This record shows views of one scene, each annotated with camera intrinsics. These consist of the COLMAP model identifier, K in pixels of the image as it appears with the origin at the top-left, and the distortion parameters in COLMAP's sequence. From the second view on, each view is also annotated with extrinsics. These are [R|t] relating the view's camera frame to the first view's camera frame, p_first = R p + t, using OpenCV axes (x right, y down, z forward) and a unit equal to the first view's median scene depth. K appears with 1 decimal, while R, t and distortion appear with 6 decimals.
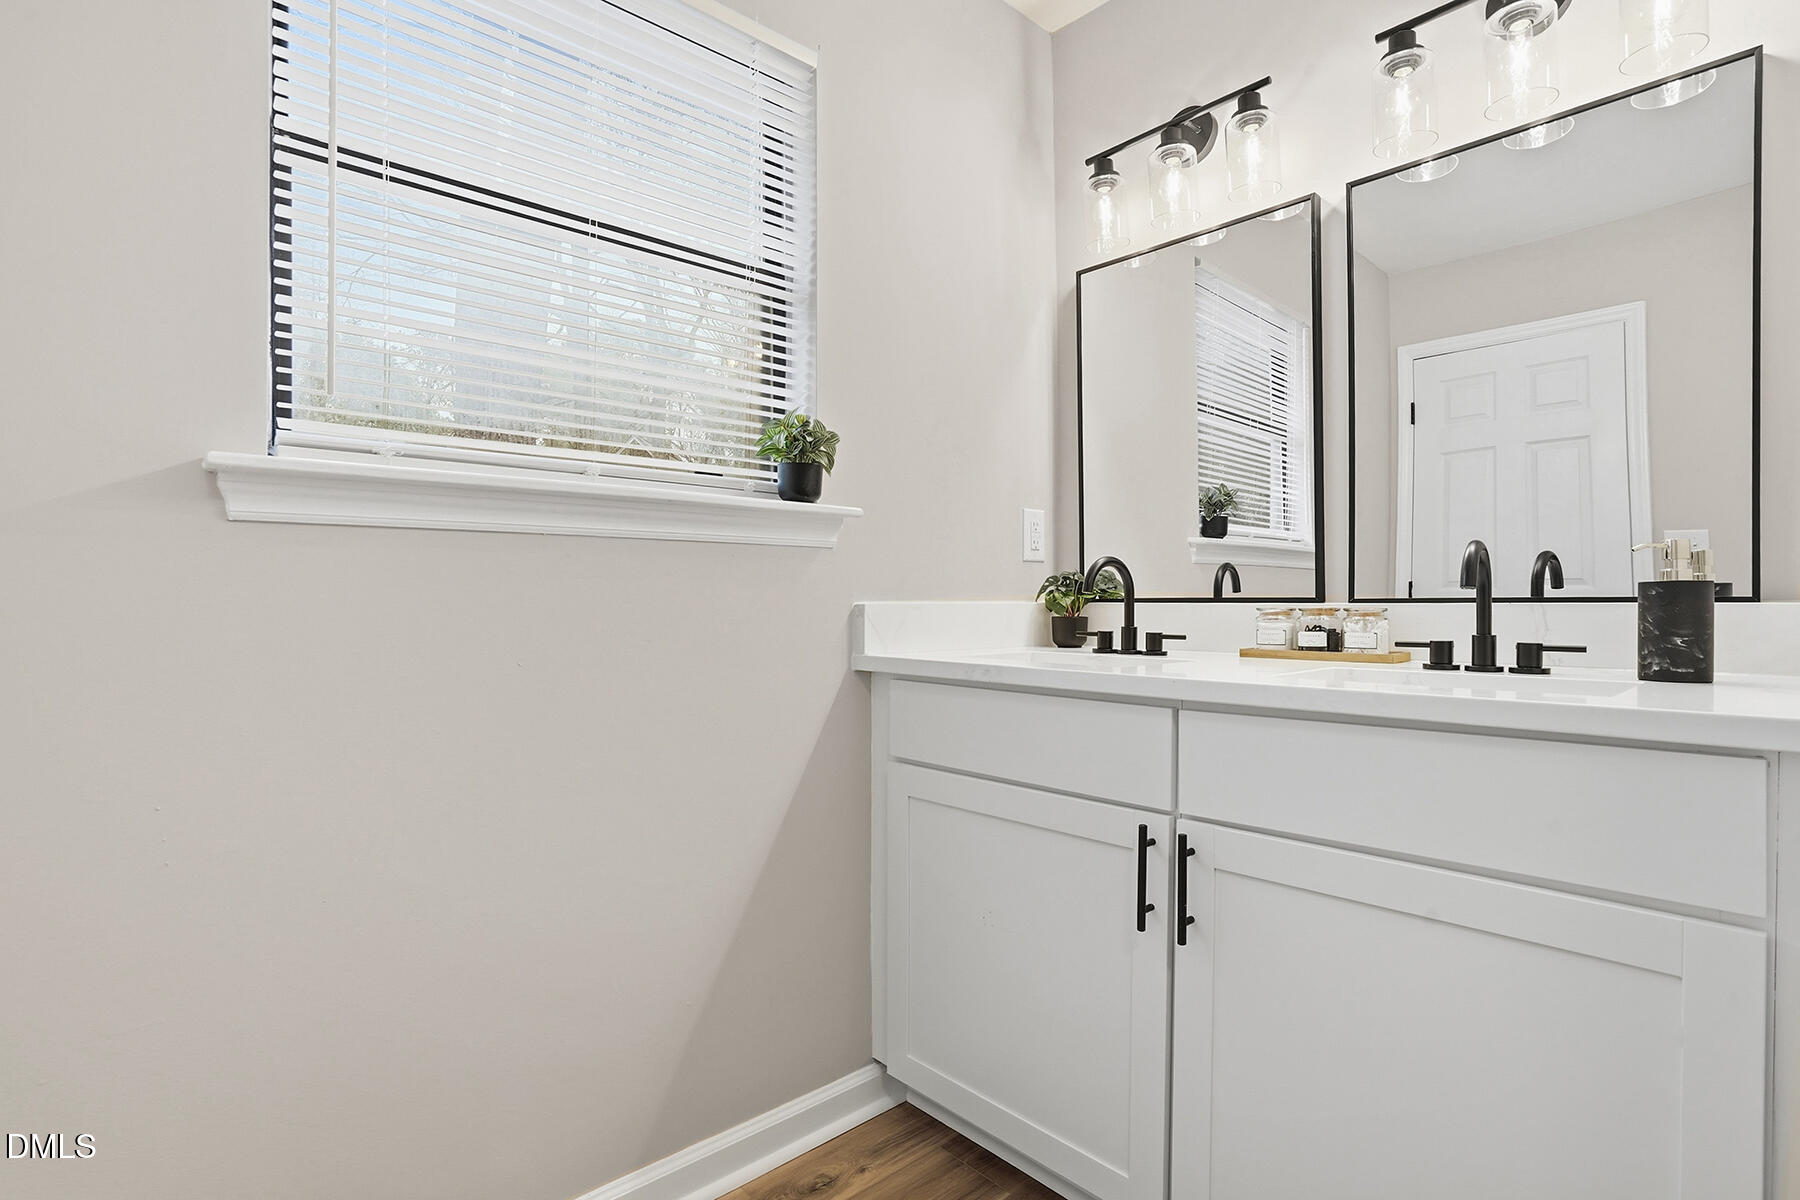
lens RADIAL K [[864.0, 0, 896.6], [0, 864.0, 606.8], [0, 0, 1]] dist [-0.025426, 0.005081]
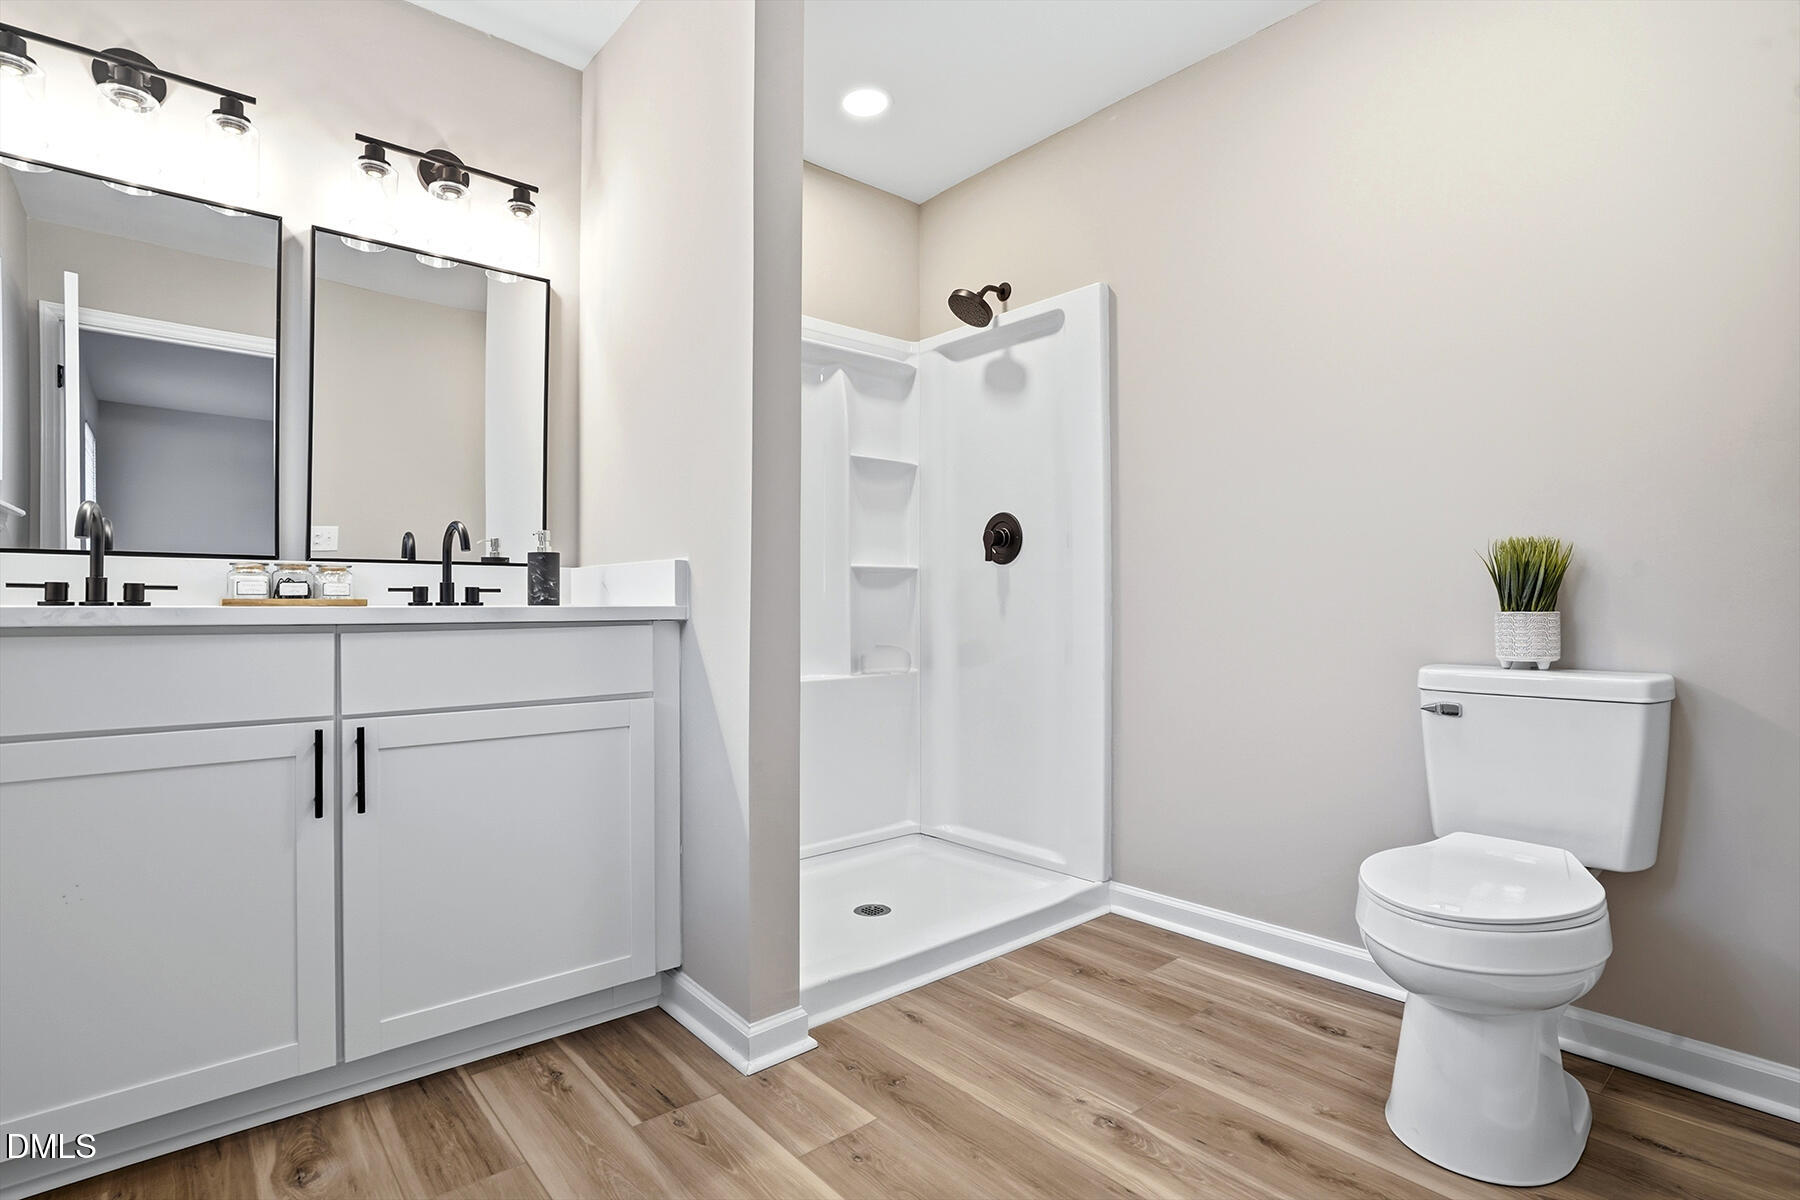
lens RADIAL K [[864.0, 0, 898.4], [0, 864.0, 600.4], [0, 0, 1]] dist [-0.025426, 0.005081]
pose [[0.005864, 0.002959, 0.999978, -0.864676], [0.007244, 0.999969, -0.003002, 0.076388], [-0.999957, 0.007261, 0.005843, 0.169862]]
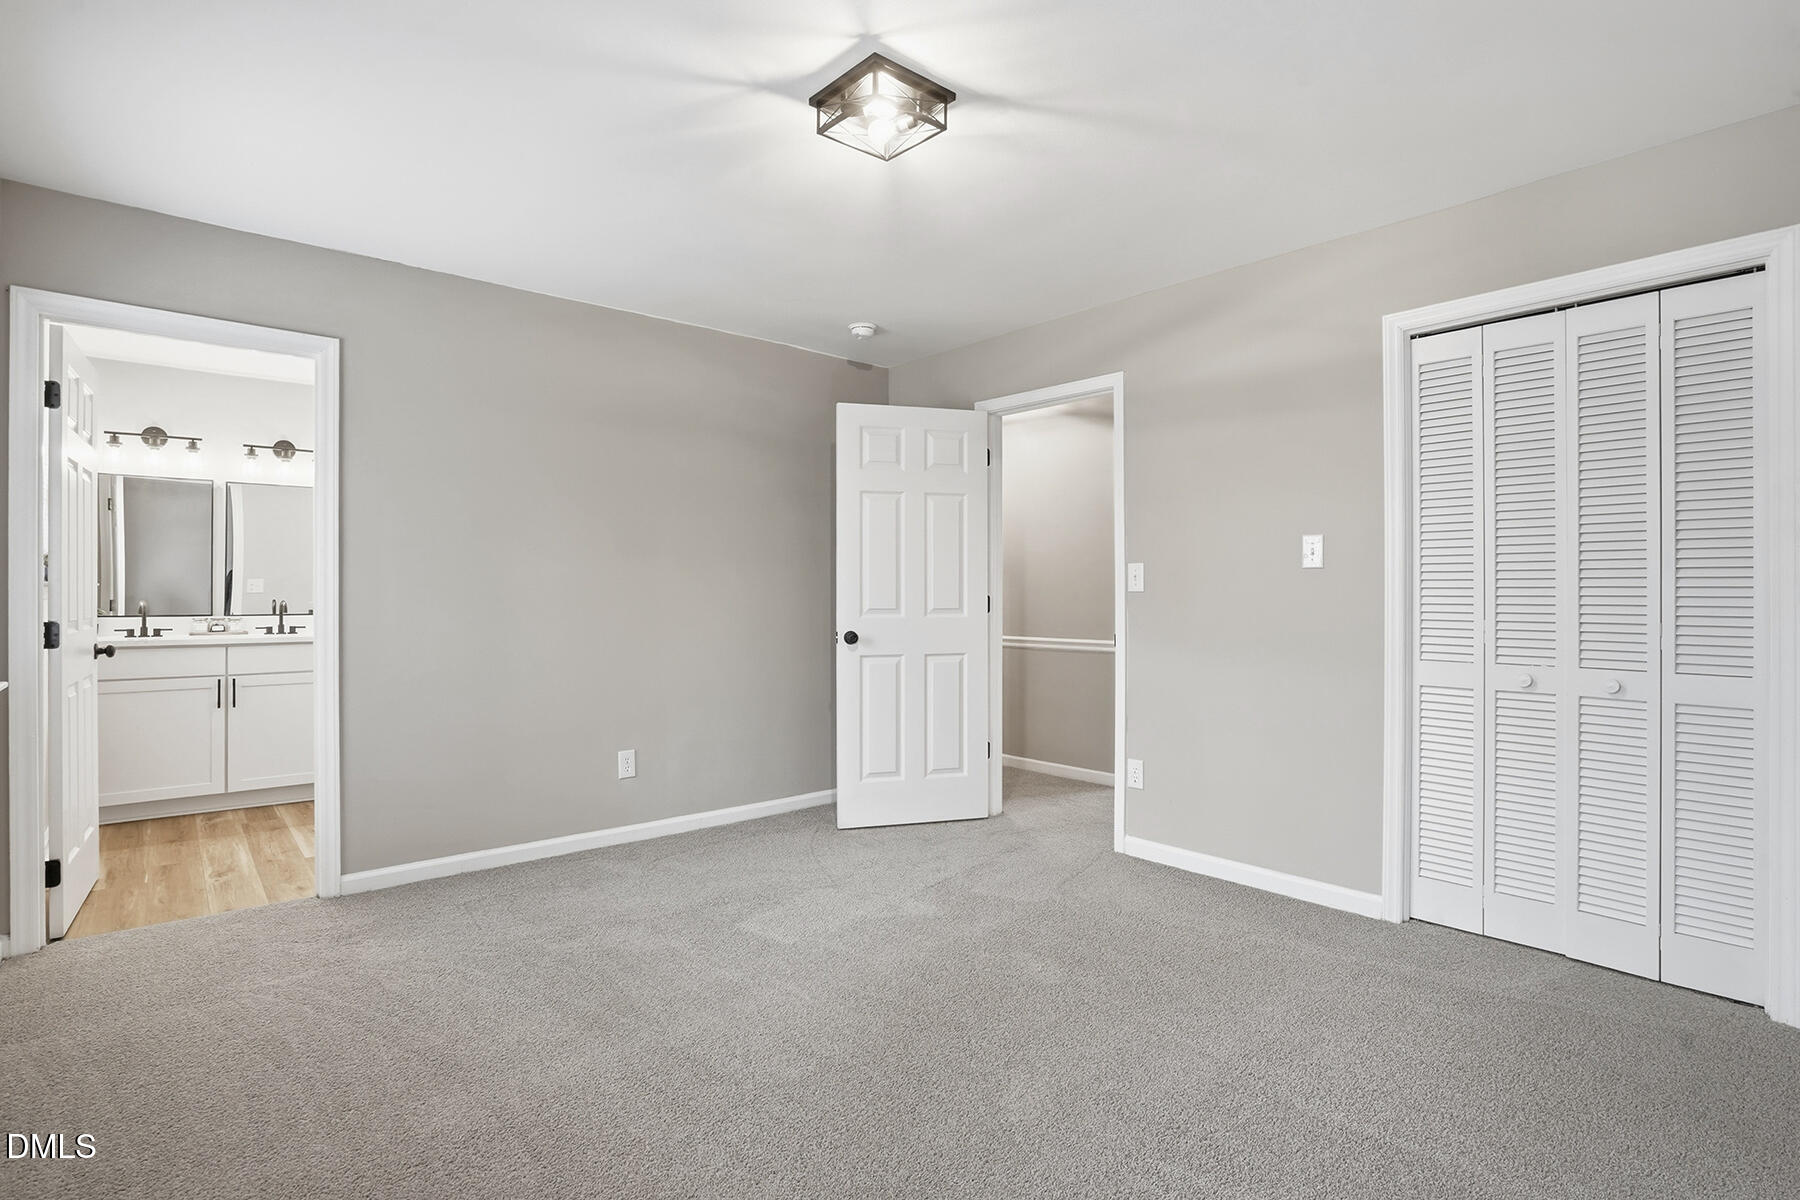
lens RADIAL K [[864.0, 0, 894.4], [0, 864.0, 594.6], [0, 0, 1]] dist [-0.025426, 0.005081]
pose [[0.010235, 0.005024, 0.999935, -3.111909], [0.006997, 0.999963, -0.005096, -0.061983], [-0.999923, 0.007049, 0.010199, -1.789057]]
